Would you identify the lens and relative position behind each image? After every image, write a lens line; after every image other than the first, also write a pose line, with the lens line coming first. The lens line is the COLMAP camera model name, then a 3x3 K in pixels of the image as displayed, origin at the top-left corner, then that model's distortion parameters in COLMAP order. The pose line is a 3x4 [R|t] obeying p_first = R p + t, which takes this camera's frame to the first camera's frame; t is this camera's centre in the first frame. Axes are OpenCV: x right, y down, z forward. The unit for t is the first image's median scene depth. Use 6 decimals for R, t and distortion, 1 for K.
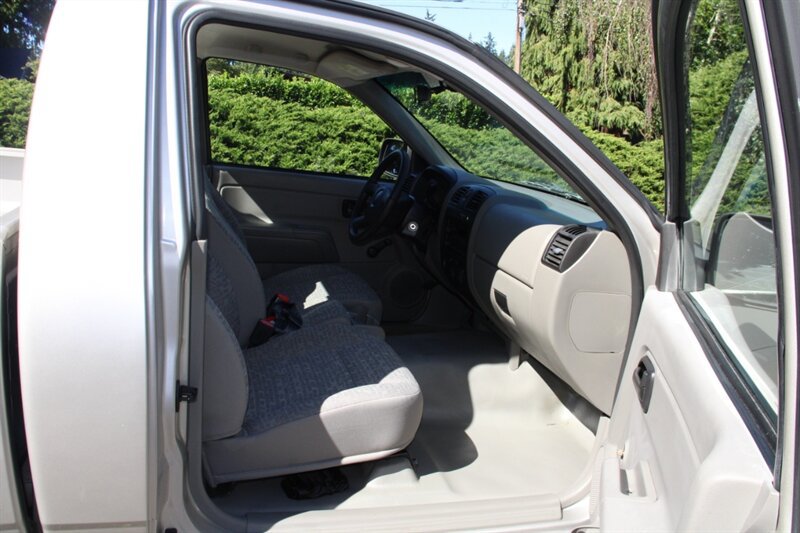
lens RADIAL K [[648.0, 0, 400.0], [0, 648.0, 266.5], [0, 0, 1]] dist [-0.076860, 0.004009]
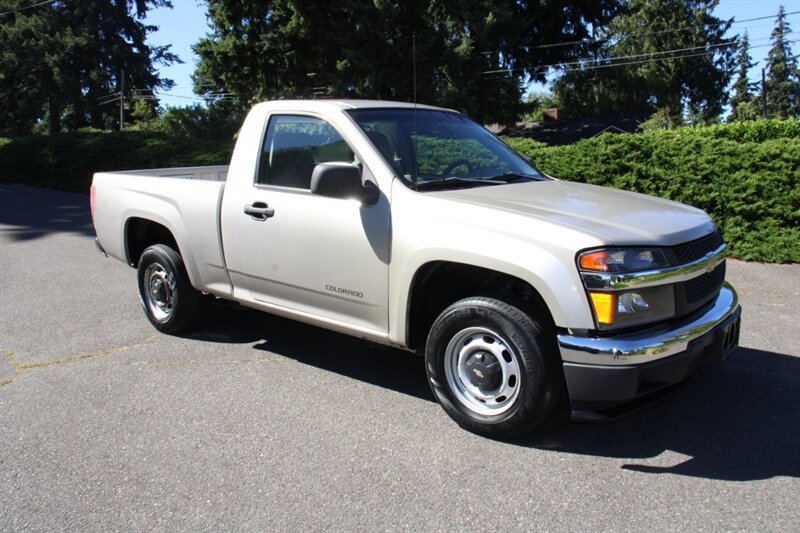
lens RADIAL K [[655.5, 0, 402.4], [0, 655.5, 258.2], [0, 0, 1]] dist [-0.173910, 0.156915]
pose [[0.560442, 0.044484, -0.826998, 0.346118], [-0.124491, 0.991736, -0.031020, 0.040464], [0.818784, 0.120339, 0.561348, -0.027380]]
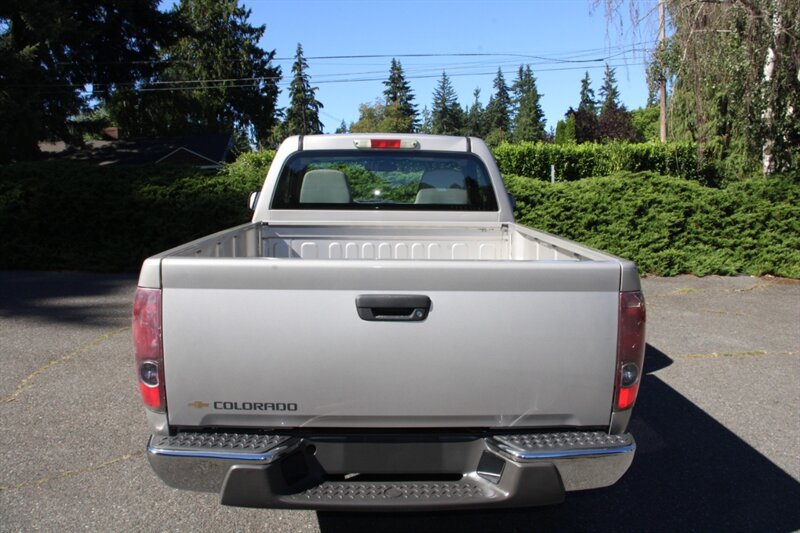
lens RADIAL K [[656.1, 0, 406.1], [0, 656.1, 260.3], [0, 0, 1]] dist [-0.171821, 0.152641]
pose [[0.960729, -0.031132, -0.275738, 0.168068], [0.003106, 0.994831, -0.101497, 0.040739], [0.277473, 0.096654, 0.955859, -0.149994]]
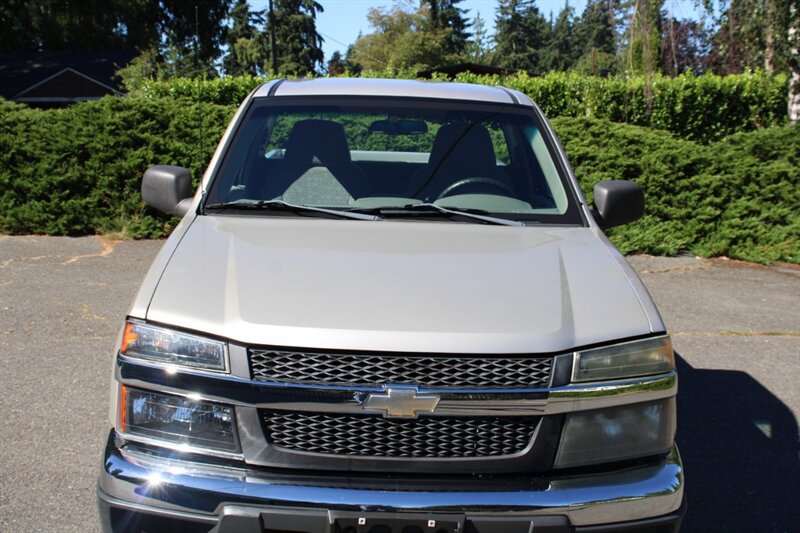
lens RADIAL K [[1007.7, 0, 400.0], [0, 1007.7, 266.5], [0, 0, 1]] dist [0.026069, 0.042239]
pose [[0.944718, 0.000870, -0.327883, 0.446135], [-0.030552, 0.995880, -0.085385, 0.085354], [0.326457, 0.090682, 0.940852, -0.274705]]
